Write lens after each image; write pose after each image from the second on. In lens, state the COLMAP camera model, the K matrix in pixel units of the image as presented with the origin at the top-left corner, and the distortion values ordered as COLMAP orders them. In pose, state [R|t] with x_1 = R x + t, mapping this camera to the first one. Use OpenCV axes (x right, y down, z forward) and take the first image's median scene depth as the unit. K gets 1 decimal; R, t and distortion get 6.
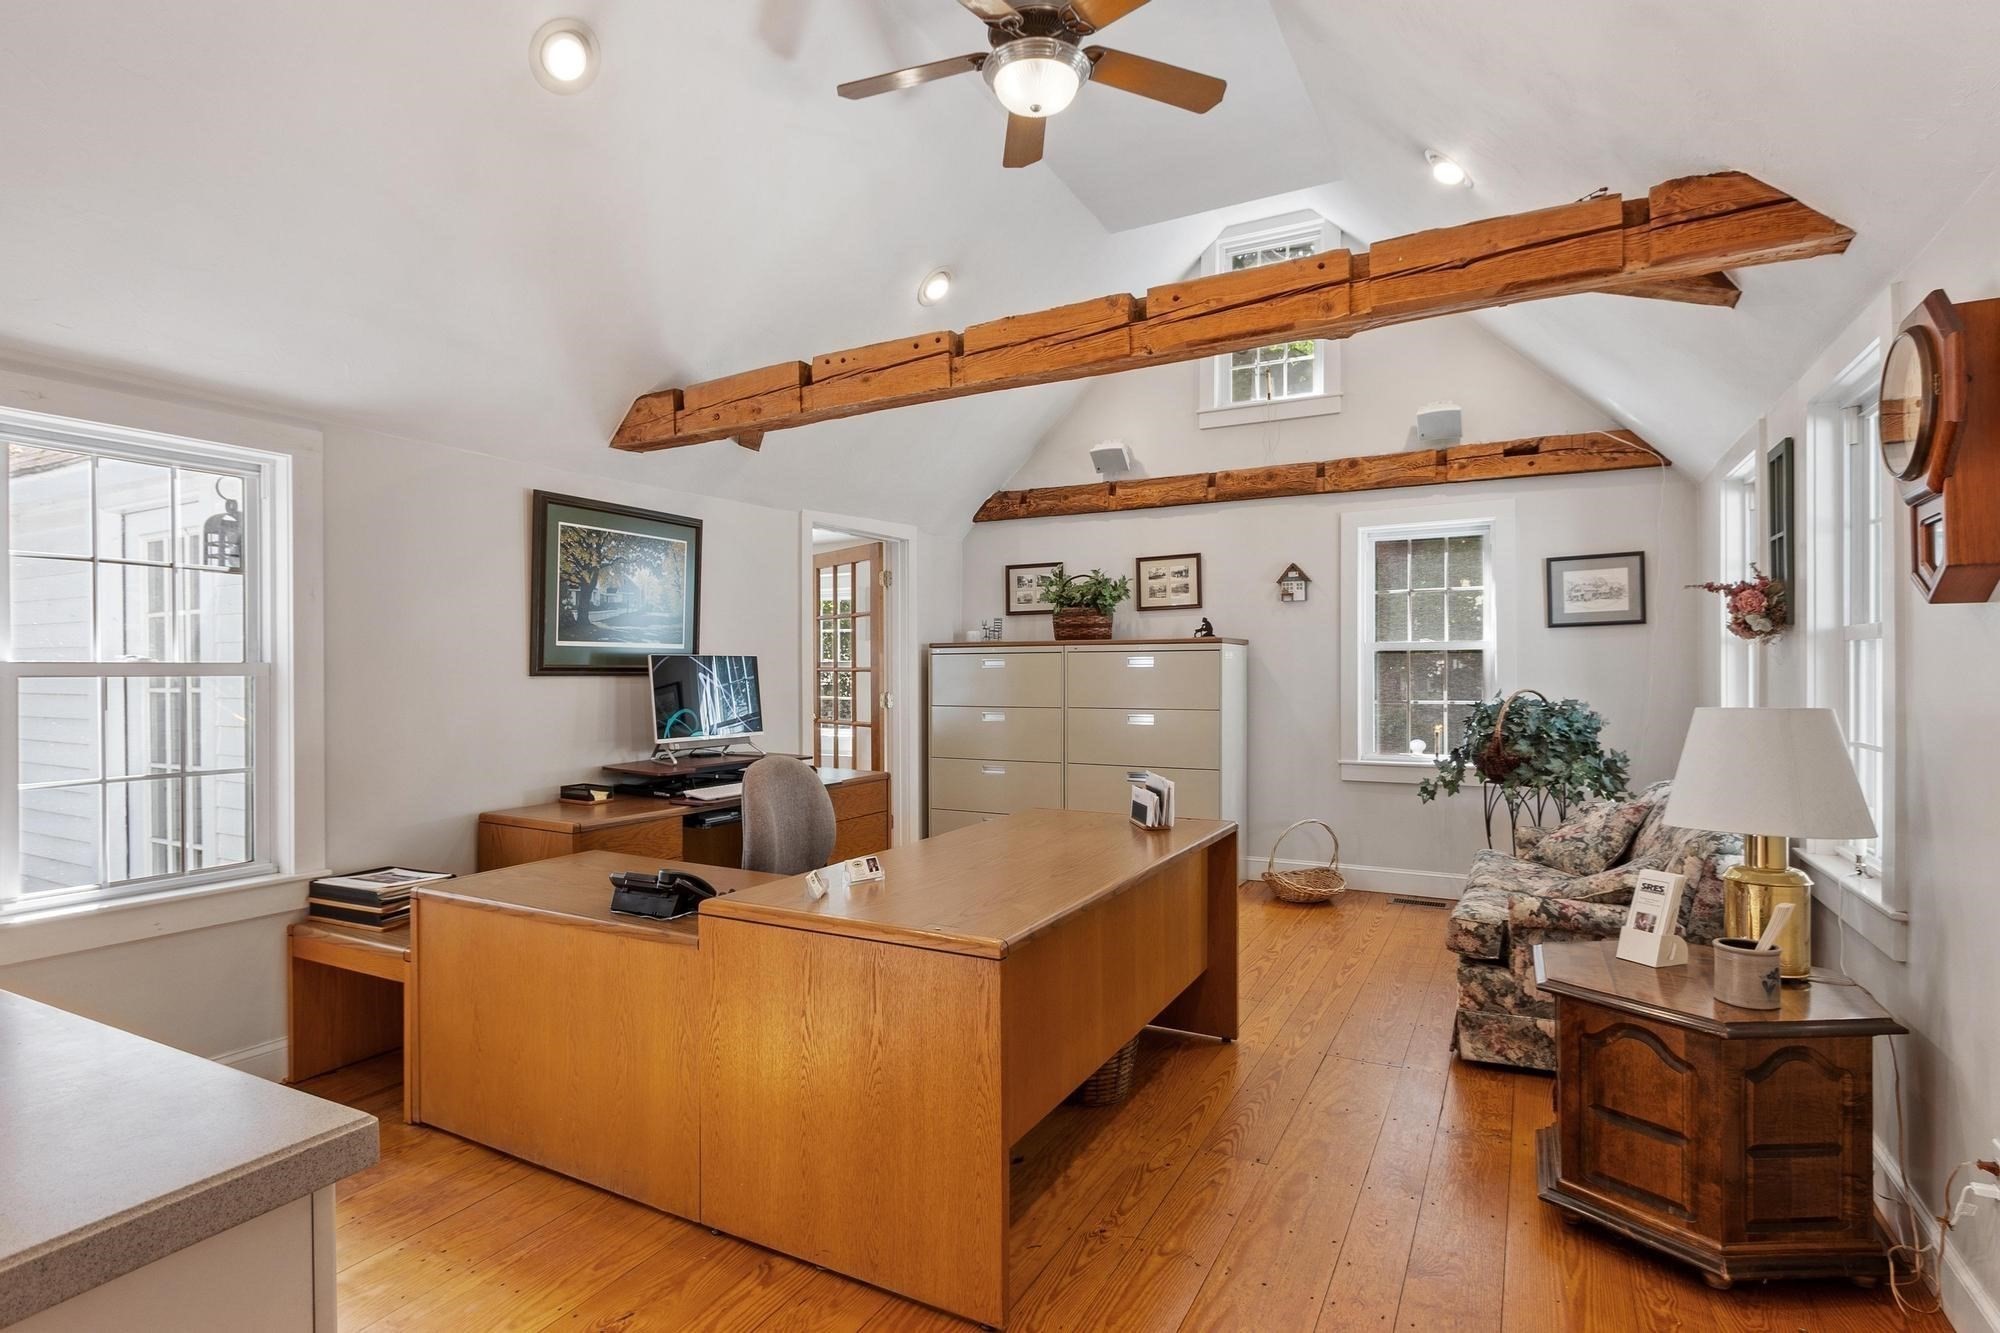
lens RADIAL K [[1004.8, 0, 991.6], [0, 1004.8, 670.9], [0, 0, 1]] dist [0.002951, -0.000351]
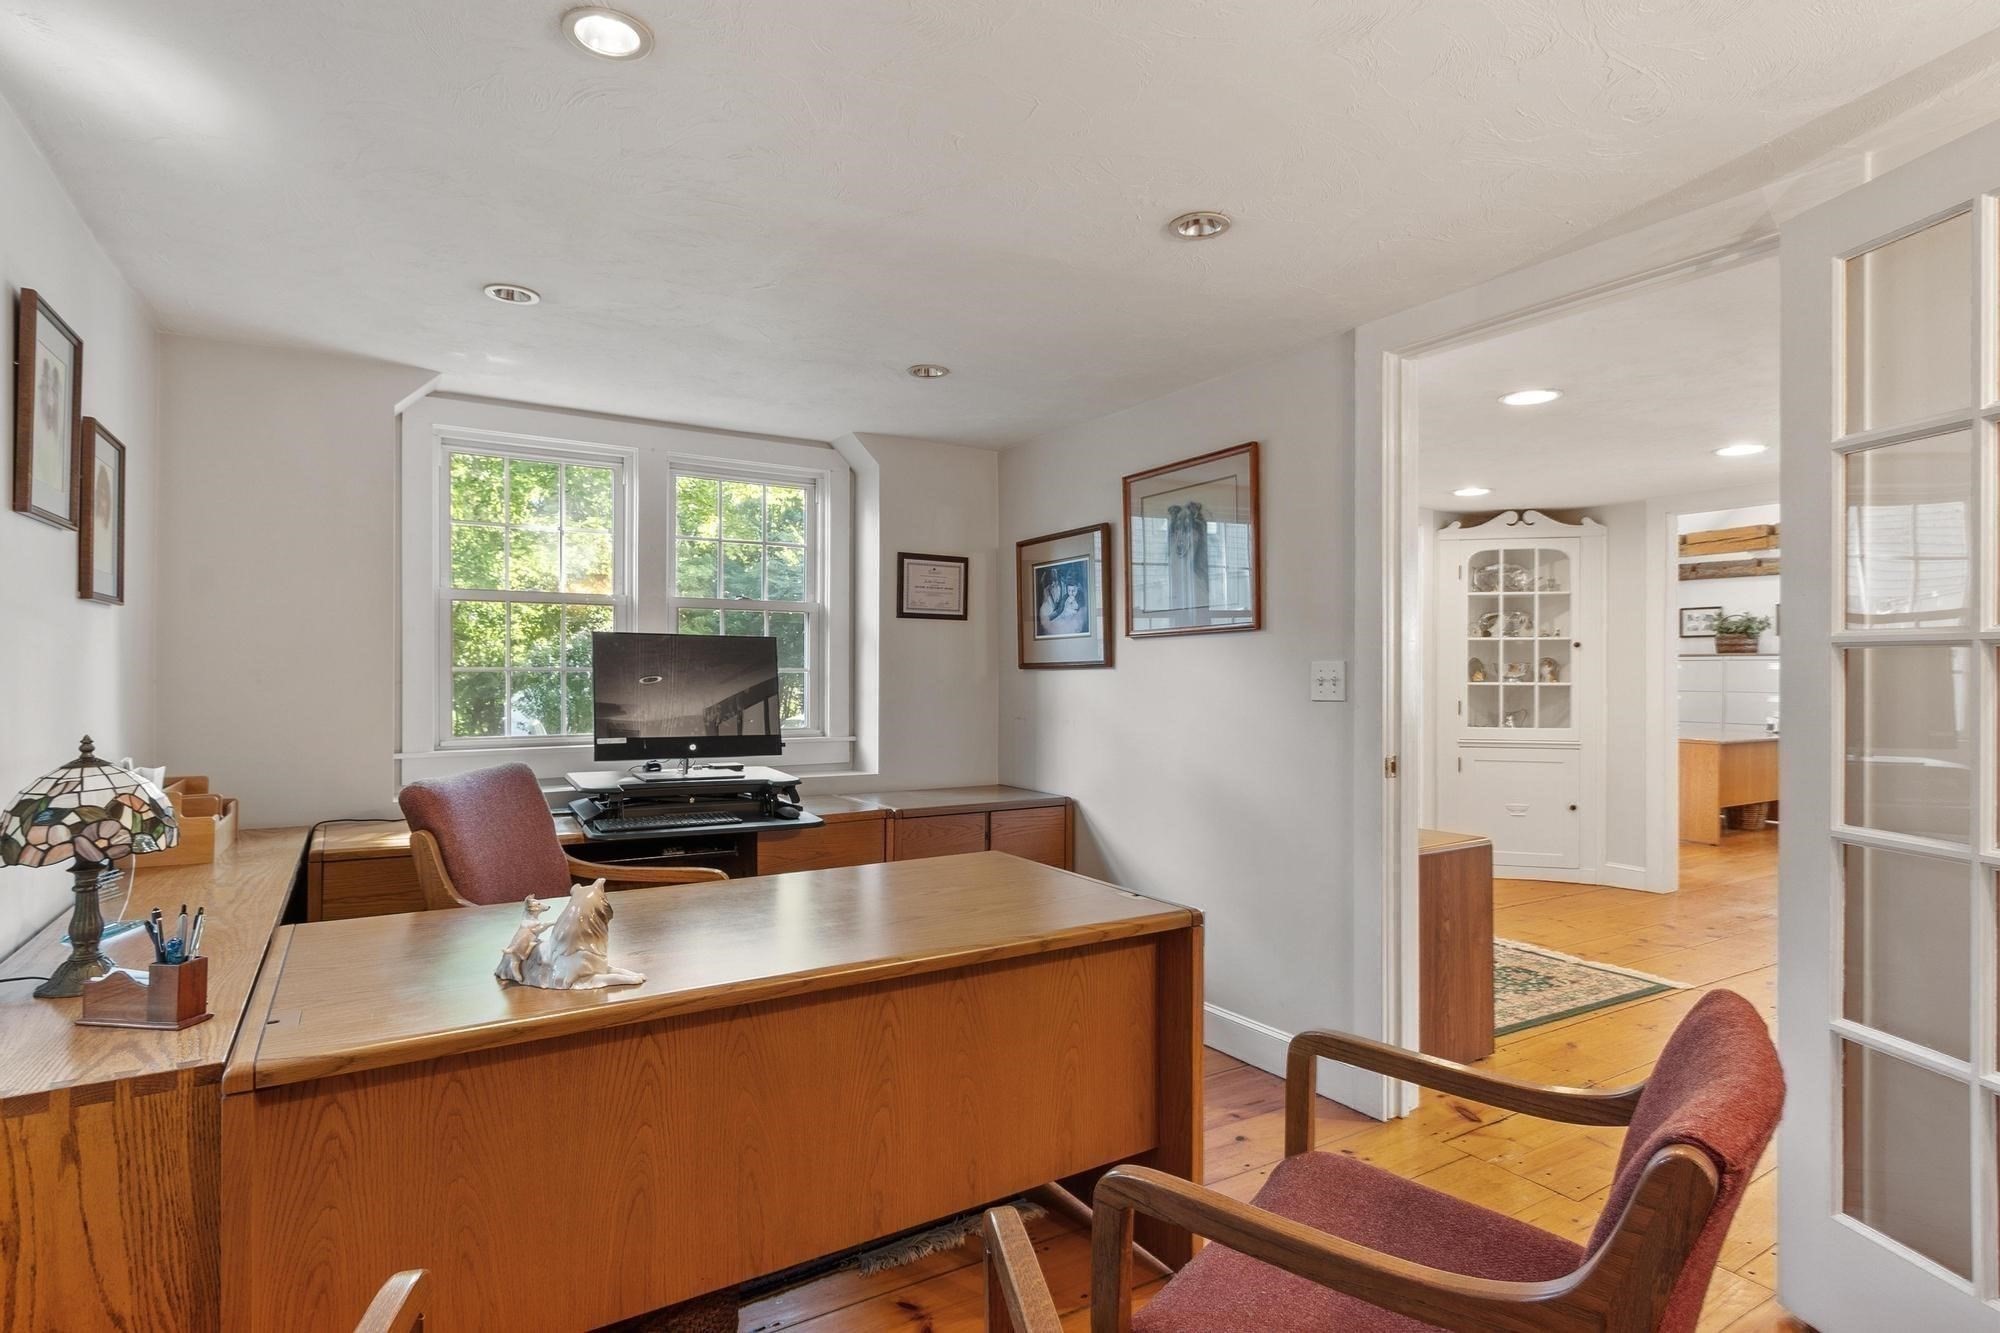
lens RADIAL K [[1004.8, 0, 991.6], [0, 1004.8, 670.9], [0, 0, 1]] dist [0.002951, -0.000351]
pose [[0.861749, 0.011084, -0.507213, -0.134861], [-0.011664, 0.999930, 0.002035, 0.011149], [0.507200, 0.004163, 0.861818, -1.134973]]
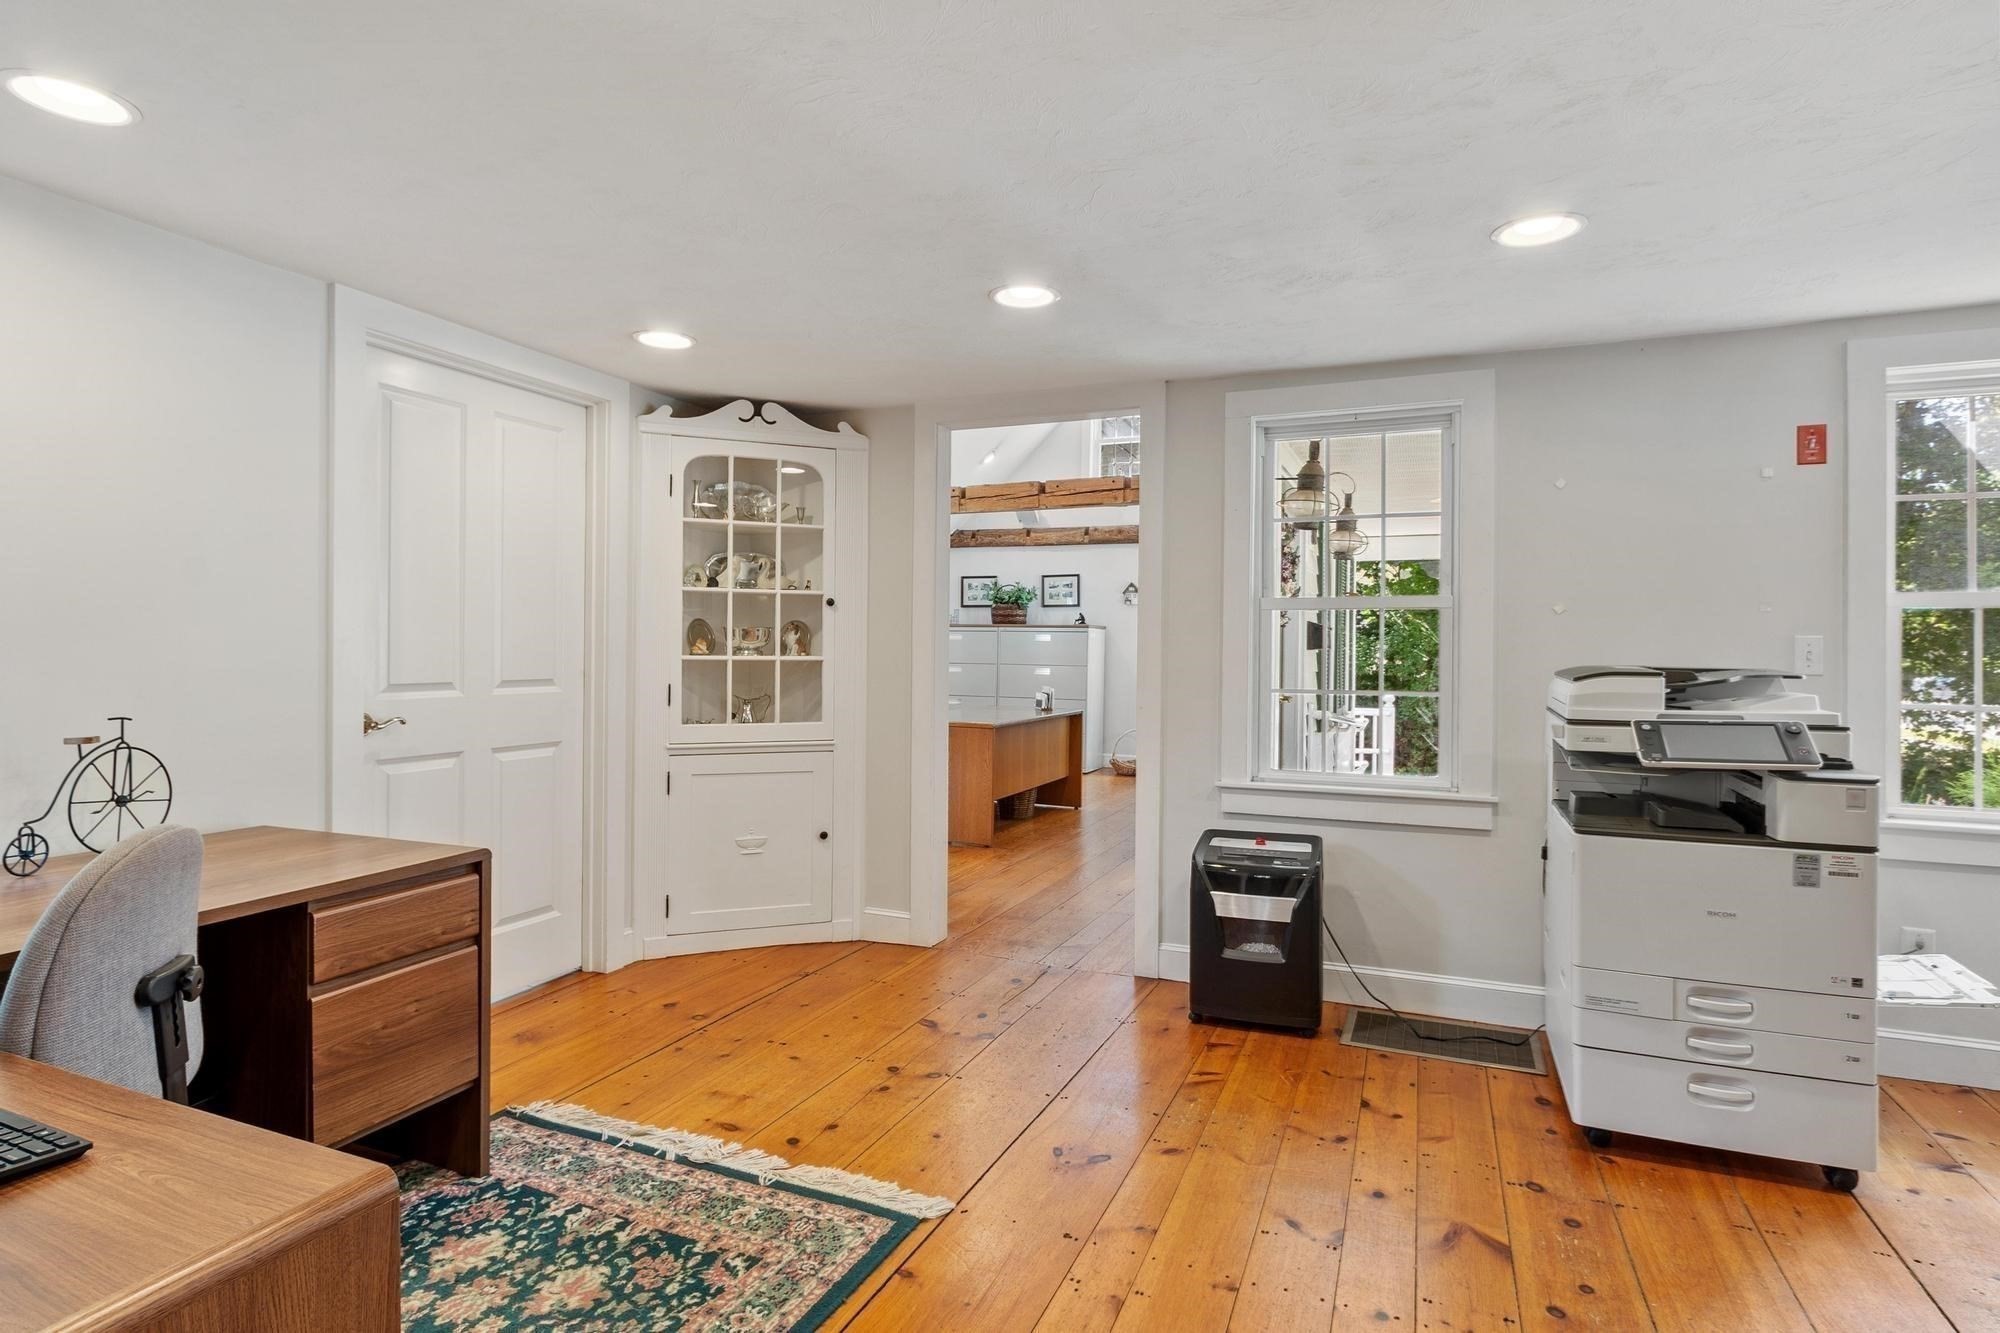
lens RADIAL K [[1043.7, 0, 1000.0], [0, 1043.7, 666.5], [0, 0, 1]] dist [0.000764, -0.000081]
pose [[0.994876, 0.016462, 0.099757, -0.096120], [-0.018218, 0.999694, 0.016718, 0.010928], [-0.099451, -0.018449, 0.994871, -0.723849]]
